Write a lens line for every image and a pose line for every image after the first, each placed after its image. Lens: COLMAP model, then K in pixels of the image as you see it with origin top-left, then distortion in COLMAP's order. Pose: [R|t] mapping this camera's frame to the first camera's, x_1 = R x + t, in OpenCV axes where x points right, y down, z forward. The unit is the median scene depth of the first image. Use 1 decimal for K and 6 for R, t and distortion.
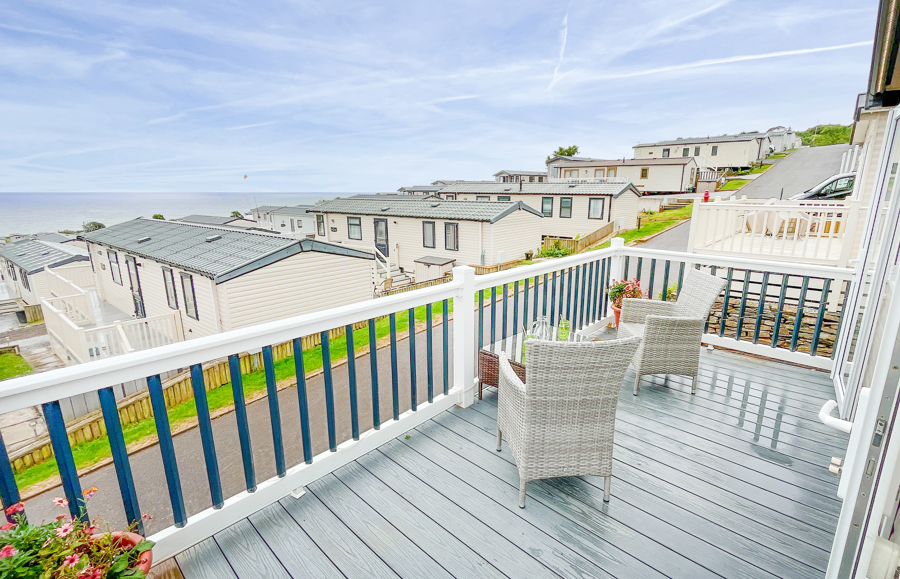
lens RADIAL K [[419.1, 0, 468.5], [0, 419.1, 291.7], [0, 0, 1]] dist [-0.000764, -0.000150]
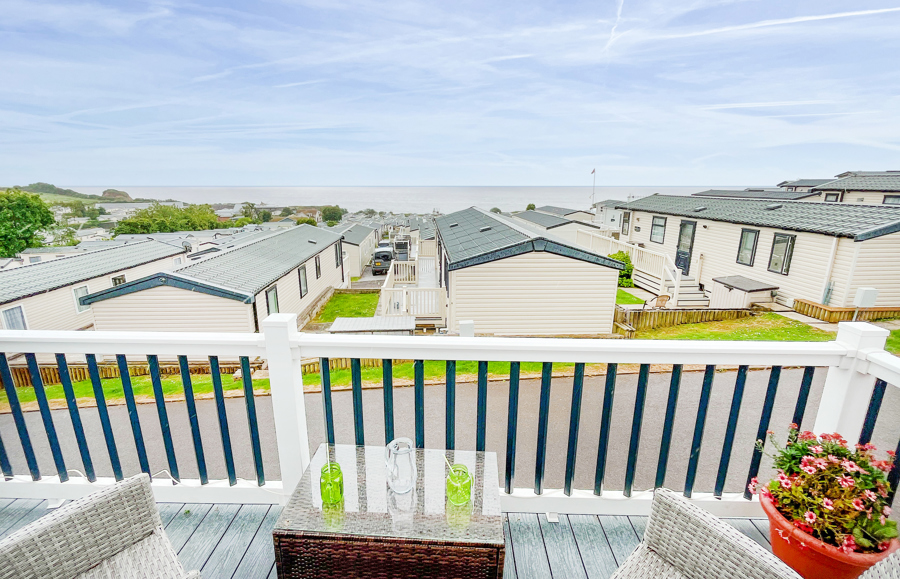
lens RADIAL K [[412.7, 0, 450.0], [0, 412.7, 289.5], [0, 0, 1]] dist [-0.001149, -0.000039]
pose [[0.657886, 0.189420, -0.728907, 0.105769], [-0.179367, 0.979412, 0.092627, -0.036901], [0.731446, 0.069804, 0.678317, 0.132438]]
